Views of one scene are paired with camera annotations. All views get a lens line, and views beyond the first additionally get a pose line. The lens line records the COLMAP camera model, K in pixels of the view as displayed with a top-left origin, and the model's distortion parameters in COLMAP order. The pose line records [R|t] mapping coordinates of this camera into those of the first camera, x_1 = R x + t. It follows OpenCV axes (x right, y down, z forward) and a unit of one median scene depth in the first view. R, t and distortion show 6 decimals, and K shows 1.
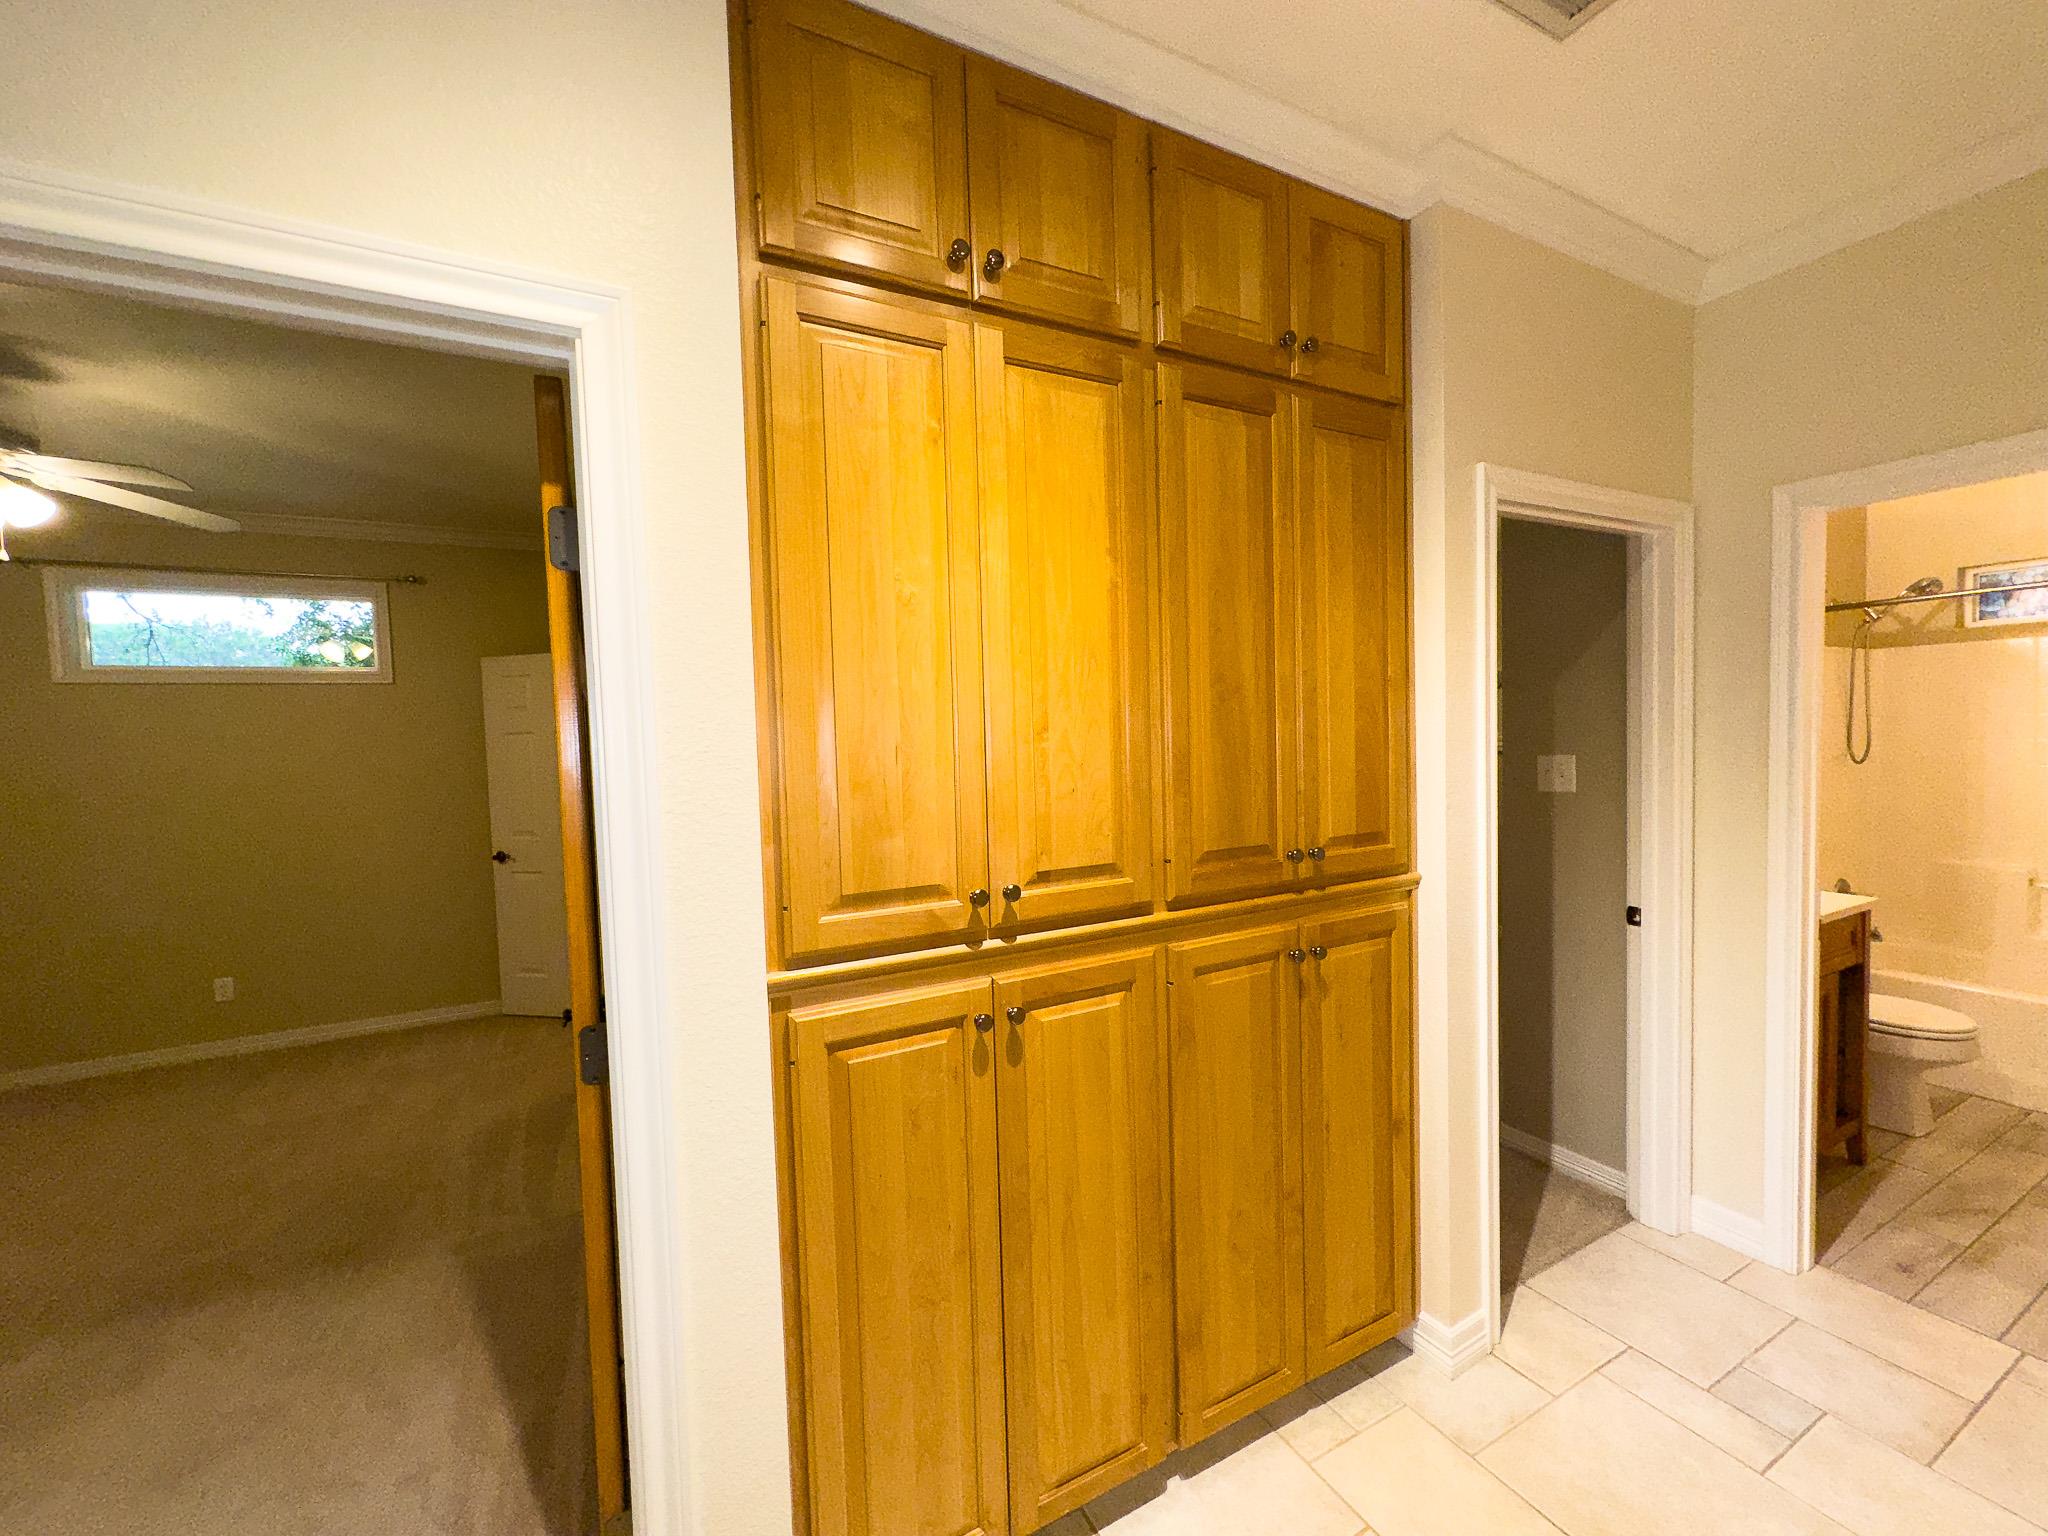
lens RADIAL K [[819.9, 0, 1024.0], [0, 819.9, 768.0], [0, 0, 1]] dist [-0.000573, -0.000054]
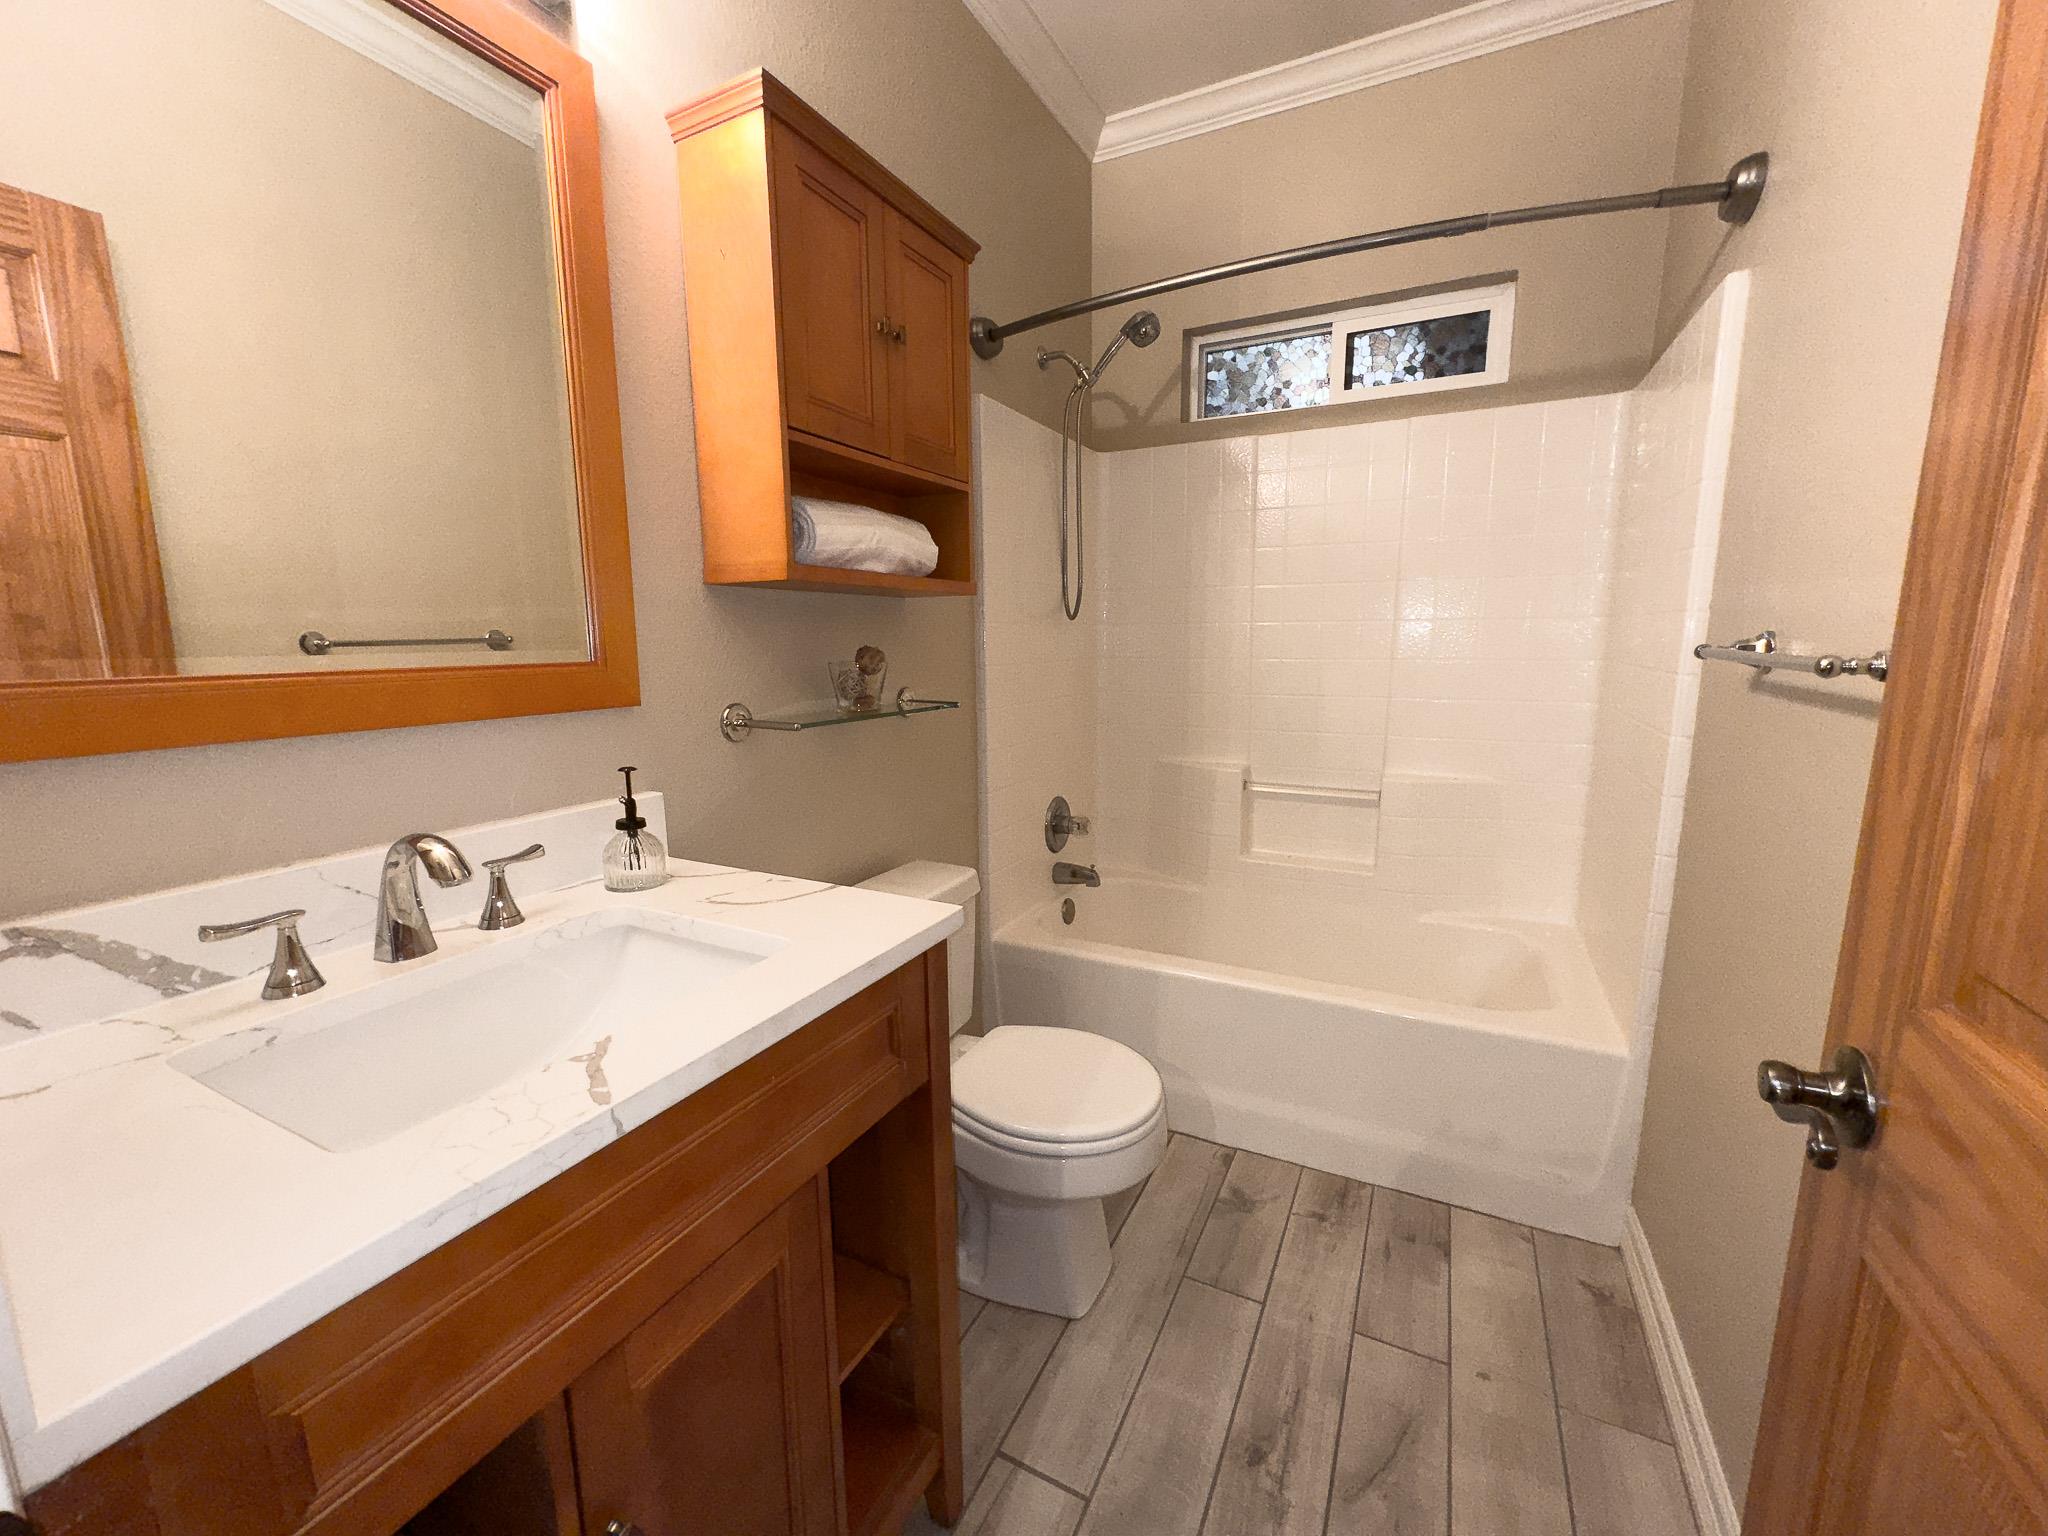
lens RADIAL K [[814.6, 0, 1024.0], [0, 814.6, 768.0], [0, 0, 1]] dist [-0.001543, -0.000357]
pose [[0.815507, -0.072586, 0.574177, 1.245287], [0.008036, 0.993428, 0.114174, 0.077105], [-0.578692, -0.088495, 0.810731, 1.001807]]
